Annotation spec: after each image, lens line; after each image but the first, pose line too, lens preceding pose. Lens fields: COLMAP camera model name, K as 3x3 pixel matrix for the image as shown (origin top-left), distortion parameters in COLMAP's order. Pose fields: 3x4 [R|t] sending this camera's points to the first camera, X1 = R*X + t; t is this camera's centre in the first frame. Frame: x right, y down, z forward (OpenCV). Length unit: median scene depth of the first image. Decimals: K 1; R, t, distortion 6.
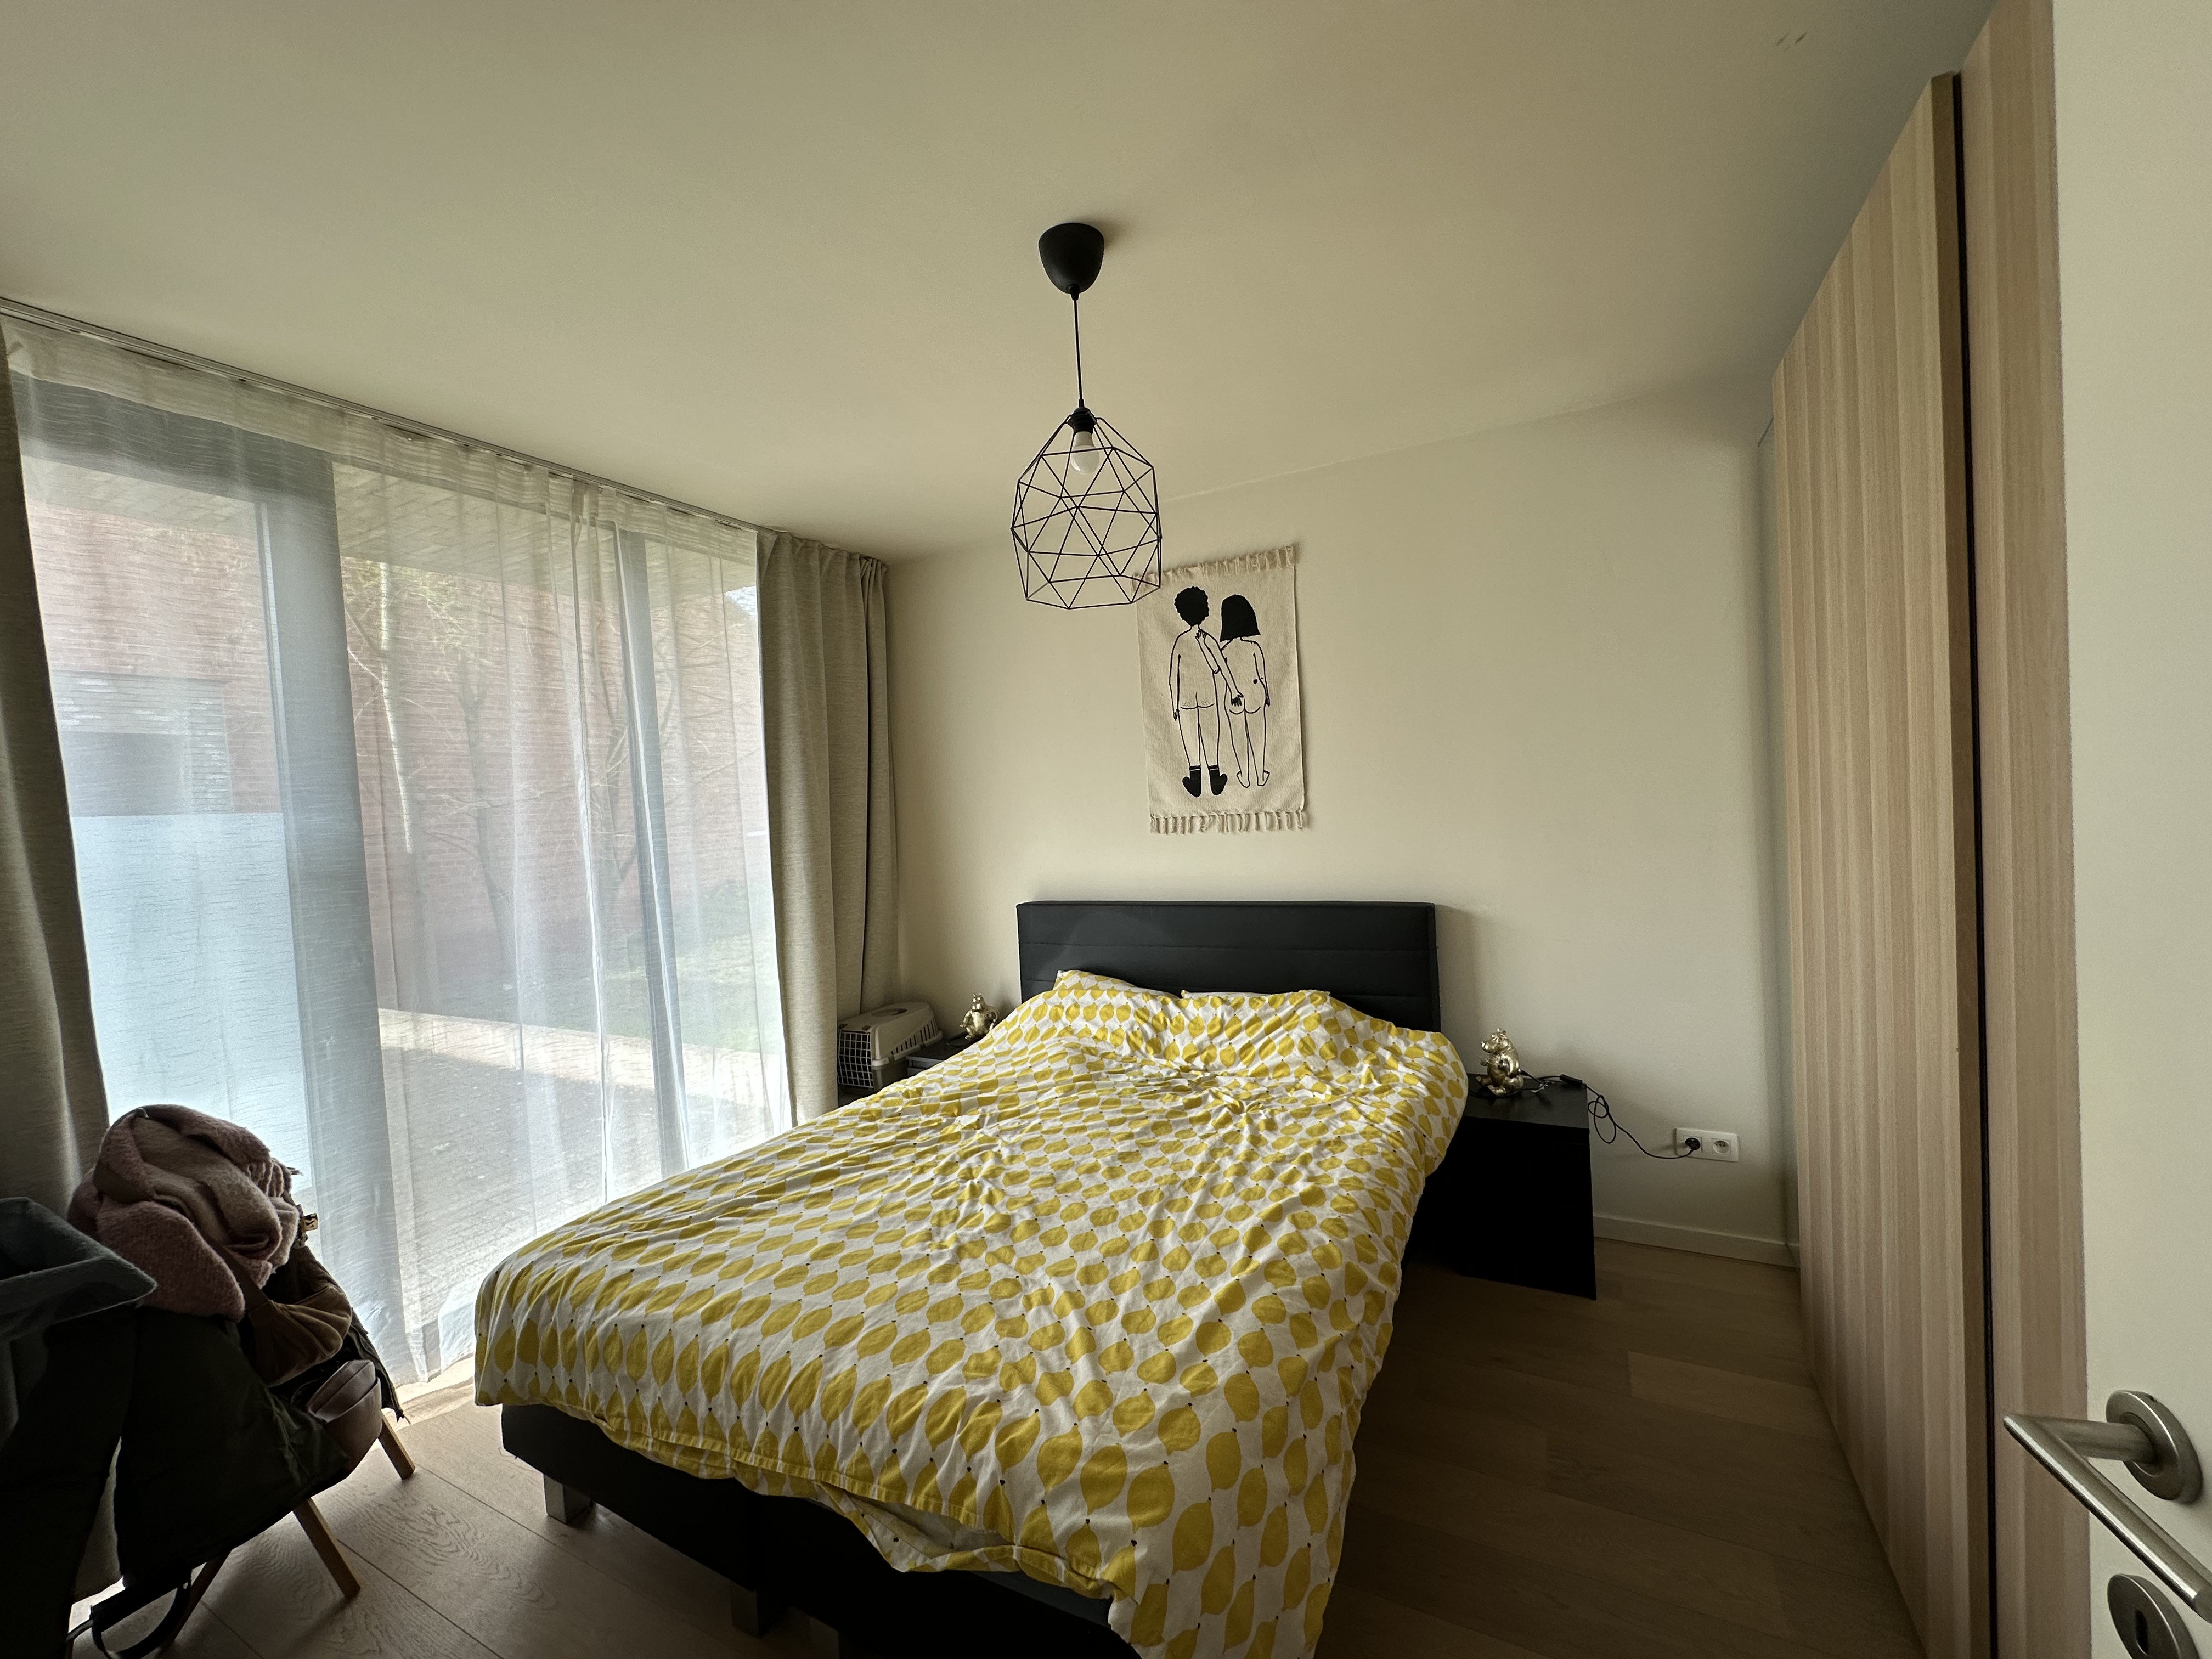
lens RADIAL K [[889.8, 0, 1106.0], [0, 889.8, 829.5], [0, 0, 1]] dist [-0.000061, -0.000008]
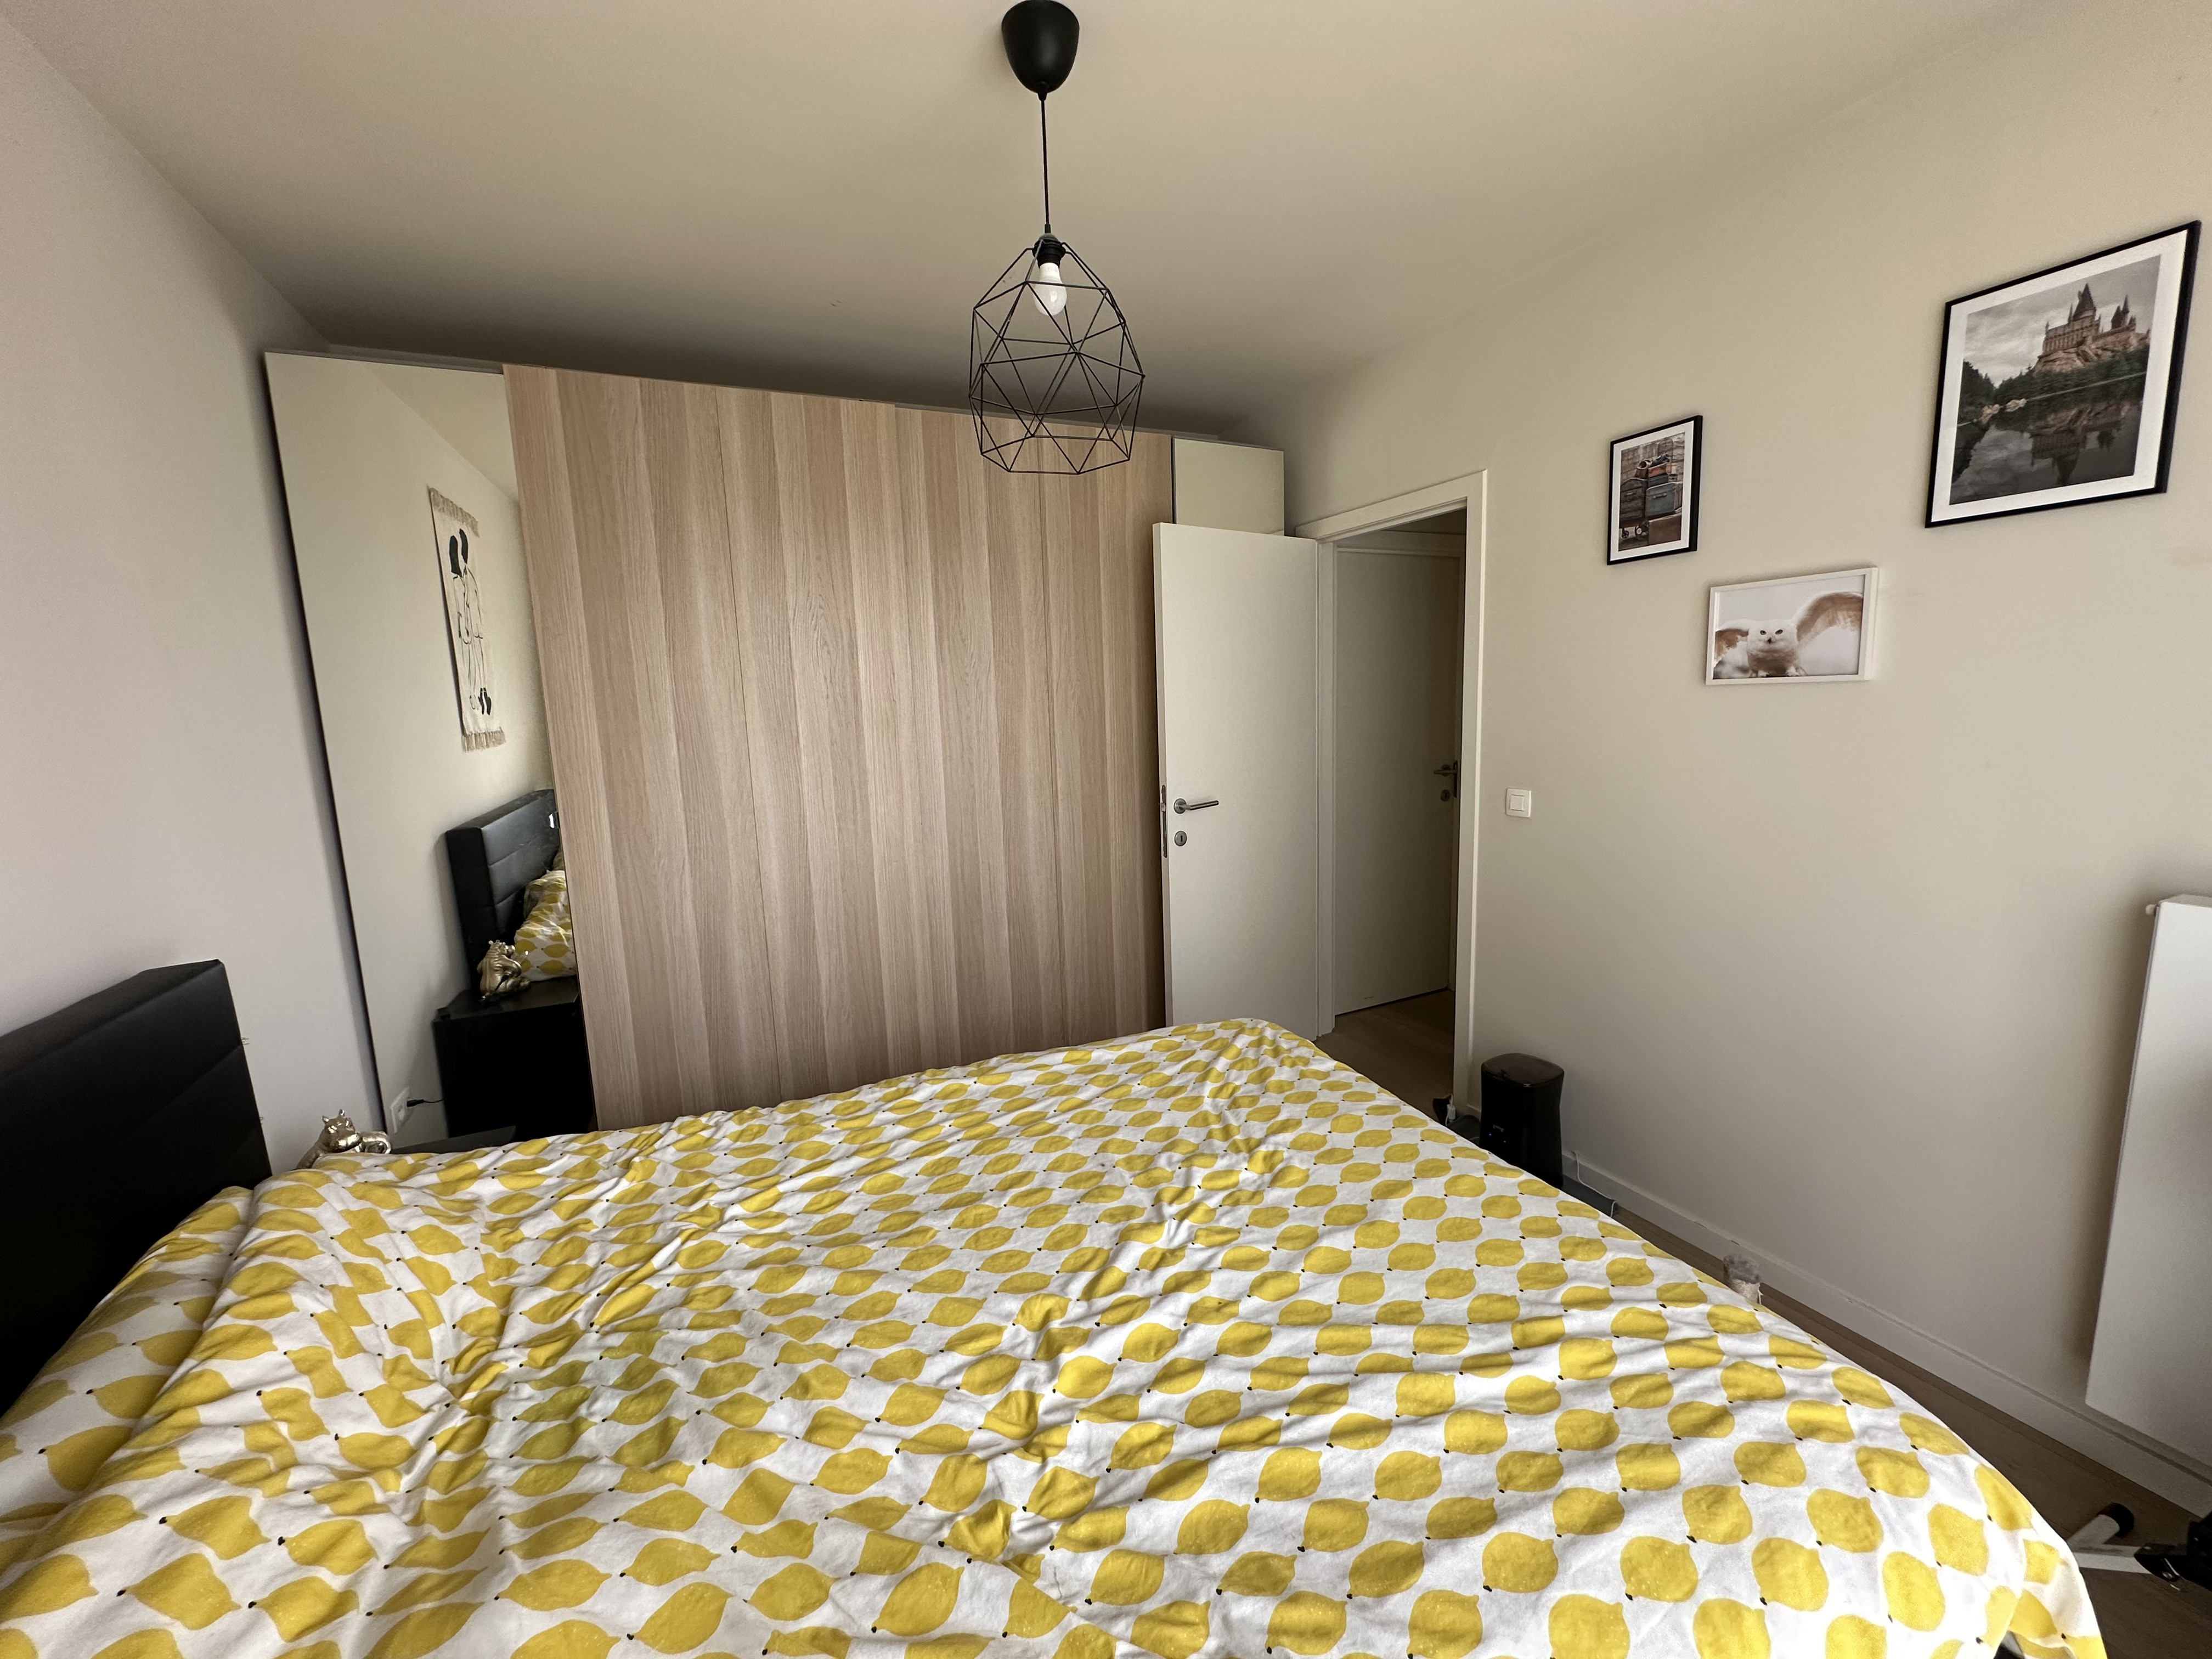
lens RADIAL K [[889.8, 0, 1106.0], [0, 889.8, 829.5], [0, 0, 1]] dist [-0.000061, -0.000008]
pose [[-0.793615, -0.003104, 0.608412, -0.618865], [0.105005, 0.984283, 0.141991, -0.016821], [-0.599290, 0.176572, -0.780816, 1.786188]]
